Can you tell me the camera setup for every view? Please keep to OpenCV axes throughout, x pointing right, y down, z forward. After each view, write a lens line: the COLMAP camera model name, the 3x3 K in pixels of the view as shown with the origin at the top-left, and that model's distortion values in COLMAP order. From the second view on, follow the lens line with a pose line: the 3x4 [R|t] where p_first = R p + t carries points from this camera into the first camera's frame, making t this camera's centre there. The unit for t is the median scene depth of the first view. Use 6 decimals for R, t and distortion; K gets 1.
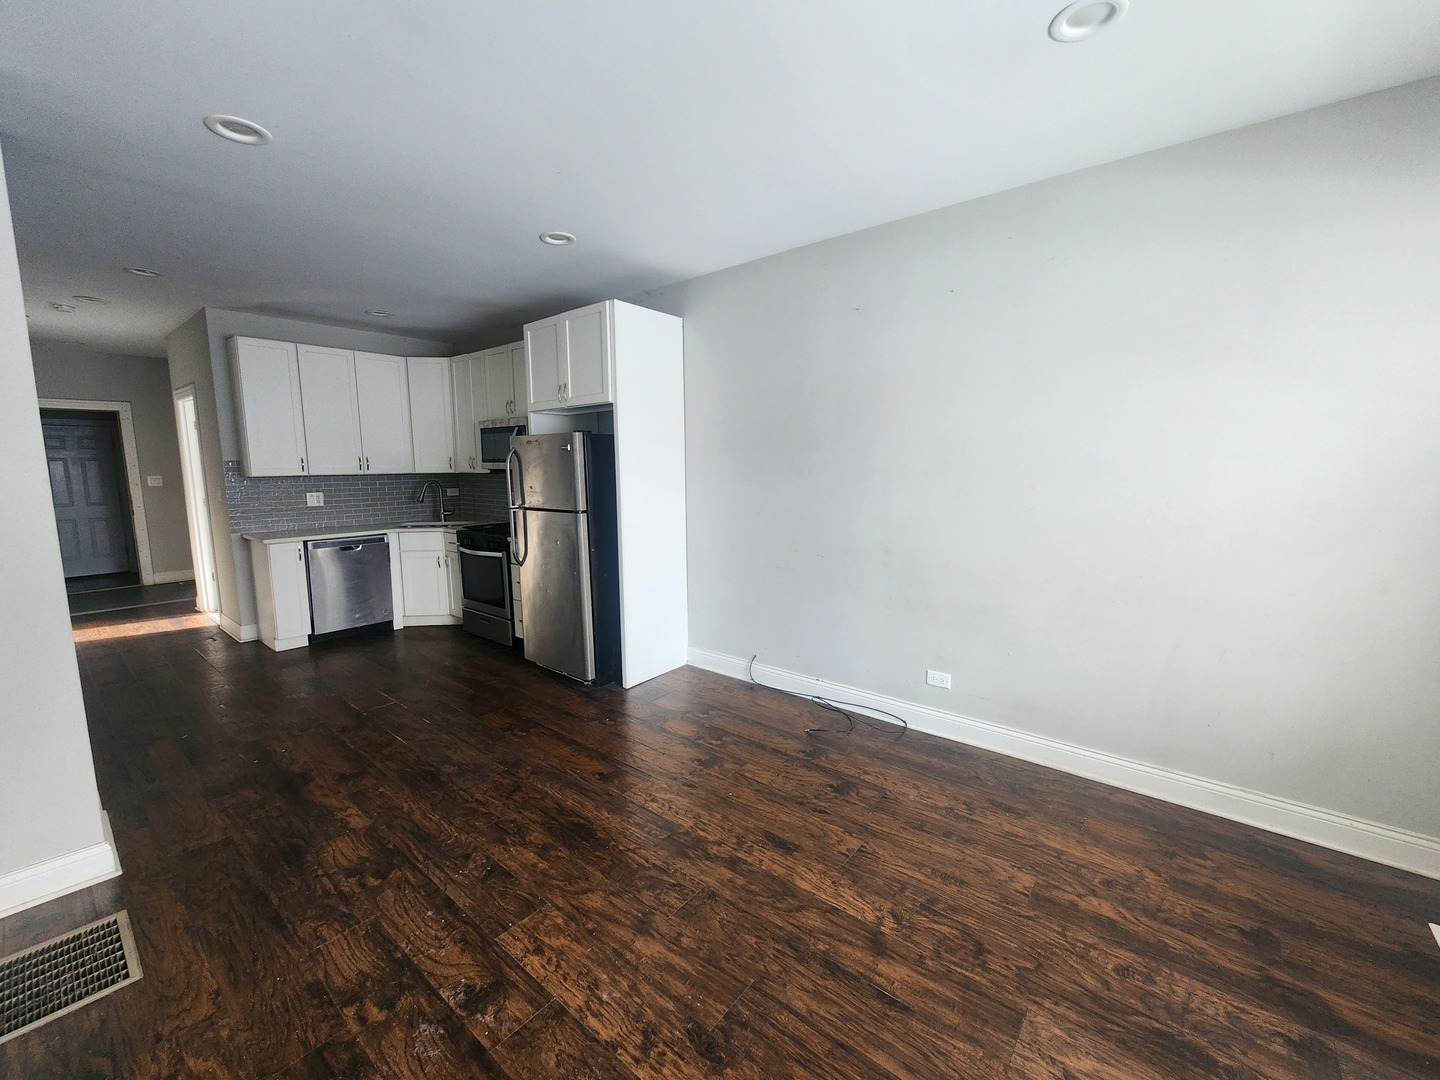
lens RADIAL K [[584.2, 0, 715.4], [0, 584.2, 539.7], [0, 0, 1]] dist [0.001062, -0.000811]
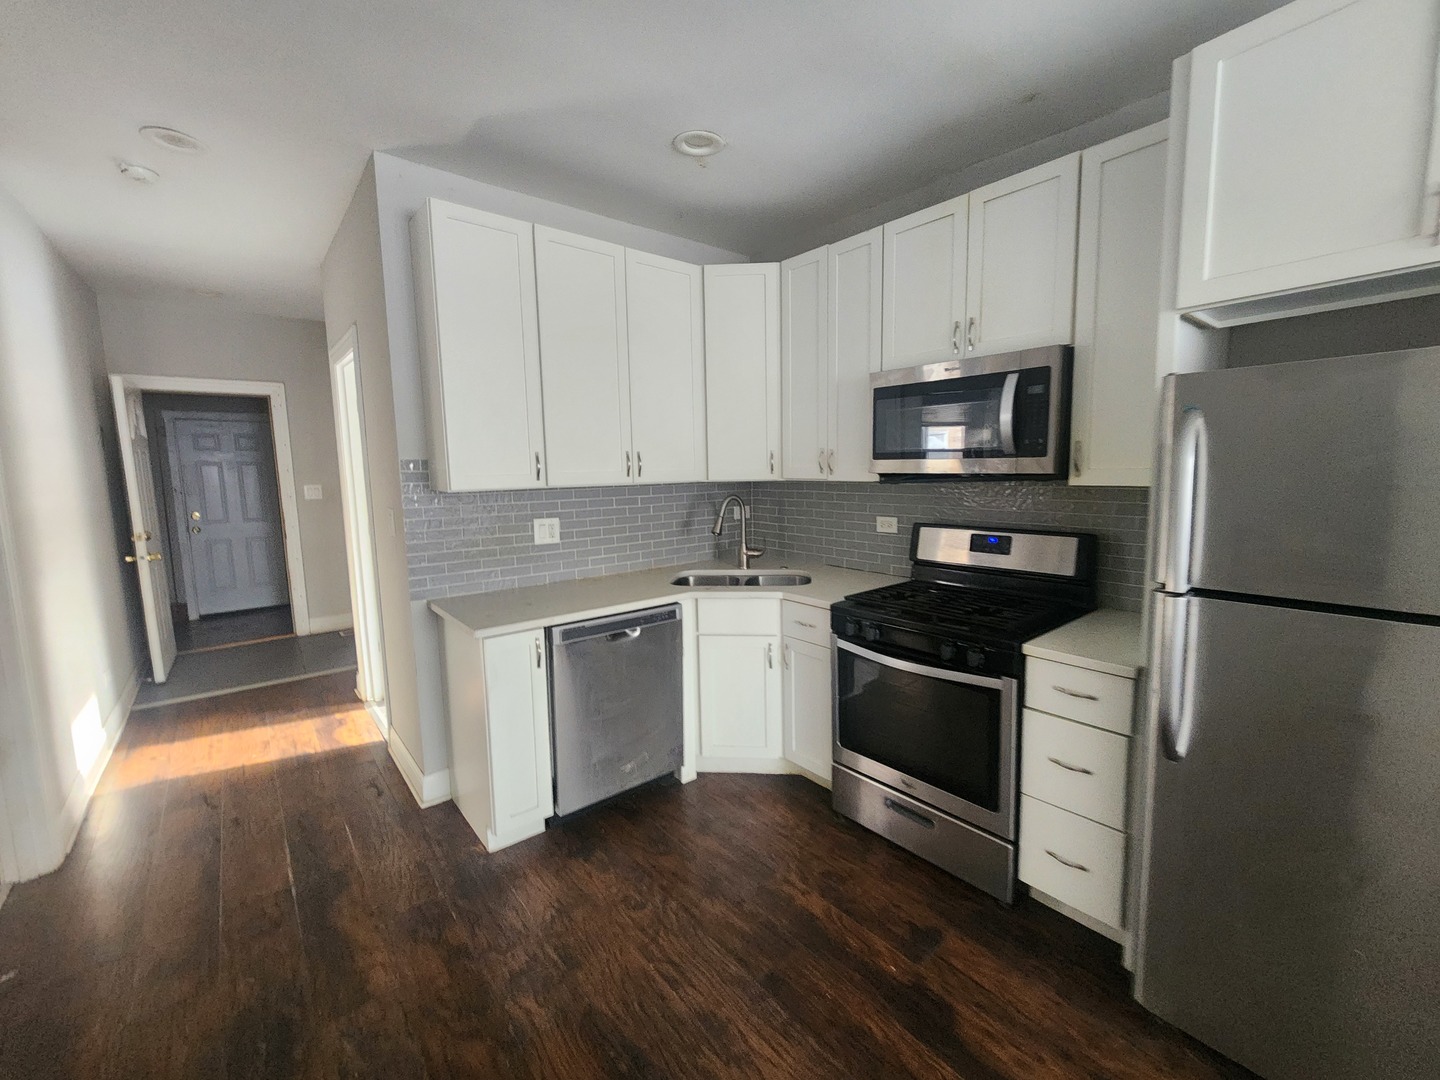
lens RADIAL K [[584.2, 0, 719.9], [0, 584.2, 537.6], [0, 0, 1]] dist [0.001062, -0.000811]
pose [[0.982174, 0.013891, -0.187460, -0.443109], [-0.014918, 0.999880, -0.004070, -0.065879], [0.187381, 0.006794, 0.982264, 0.519030]]
